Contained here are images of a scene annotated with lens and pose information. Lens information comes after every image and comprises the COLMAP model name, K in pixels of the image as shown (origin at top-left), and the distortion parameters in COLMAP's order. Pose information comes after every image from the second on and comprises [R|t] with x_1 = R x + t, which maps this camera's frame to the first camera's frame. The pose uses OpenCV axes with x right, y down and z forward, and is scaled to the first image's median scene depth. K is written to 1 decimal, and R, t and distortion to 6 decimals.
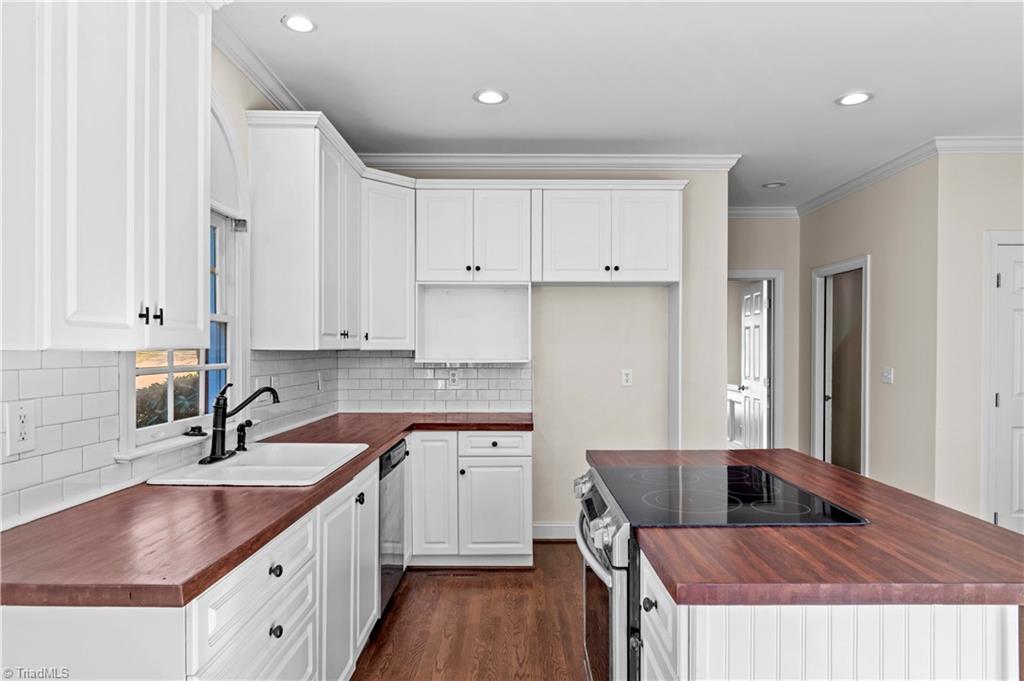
lens RADIAL K [[619.5, 0, 519.8], [0, 619.5, 359.2], [0, 0, 1]] dist [-0.004846, -0.006372]
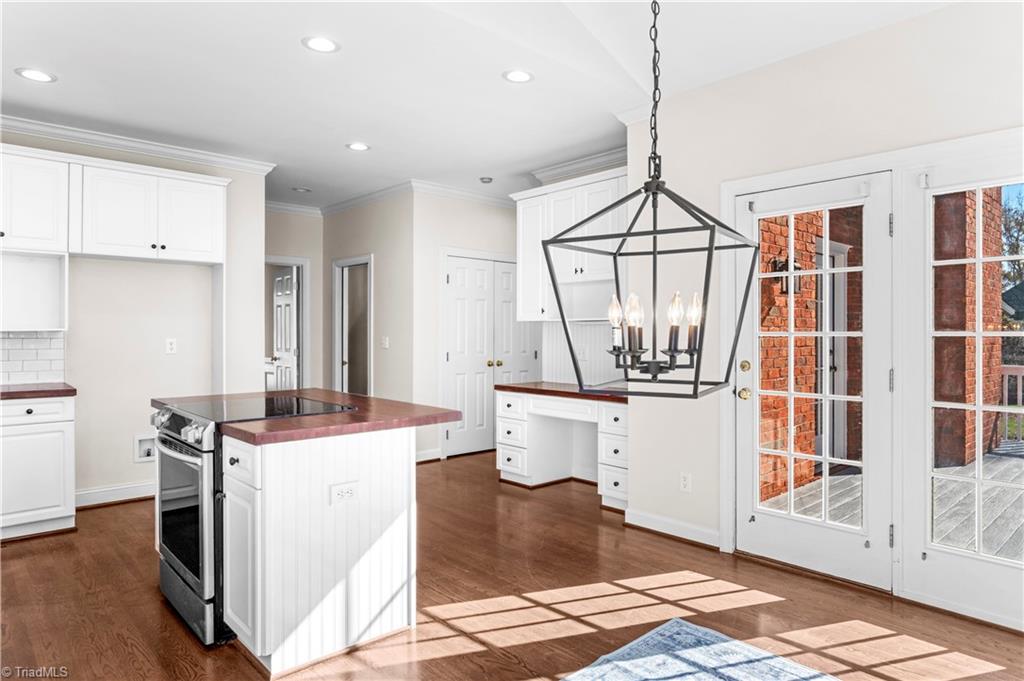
lens RADIAL K [[619.5, 0, 540.8], [0, 619.5, 333.2], [0, 0, 1]] dist [-0.004846, -0.006372]
pose [[0.724889, 0.000965, 0.688865, -0.118201], [0.008156, 0.999917, -0.009982, 0.024894], [-0.688818, 0.012854, 0.724821, -0.275006]]
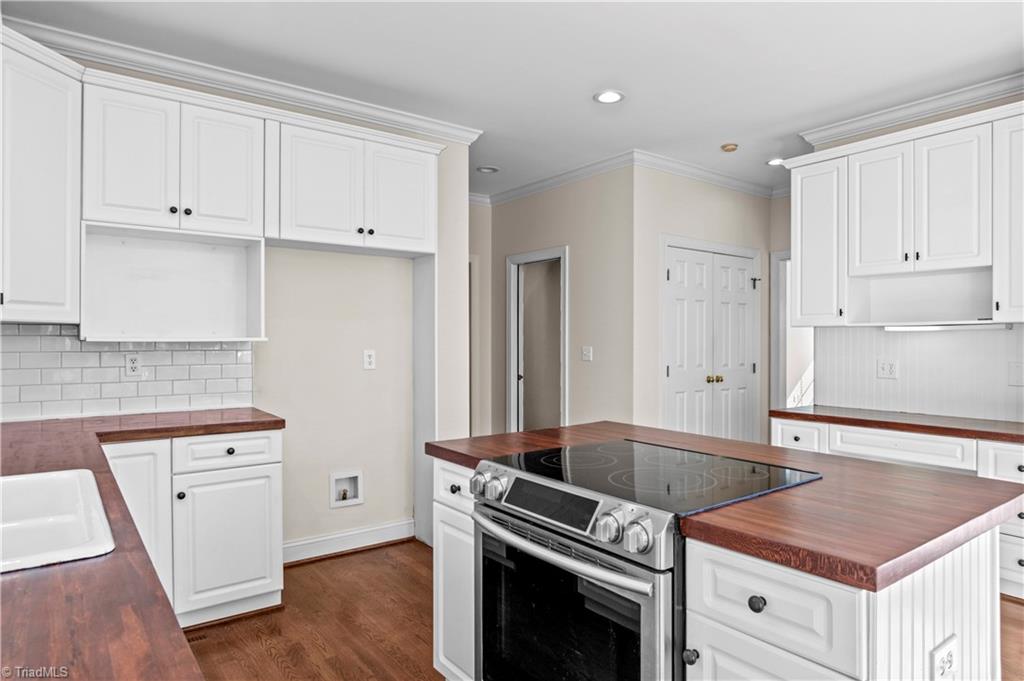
lens RADIAL K [[619.5, 0, 543.2], [0, 619.5, 343.0], [0, 0, 1]] dist [-0.004846, -0.006372]
pose [[0.789927, -0.002583, 0.613195, -0.183524], [0.008990, 0.999932, -0.007369, 0.016112], [-0.613135, 0.011333, 0.789897, 0.176856]]
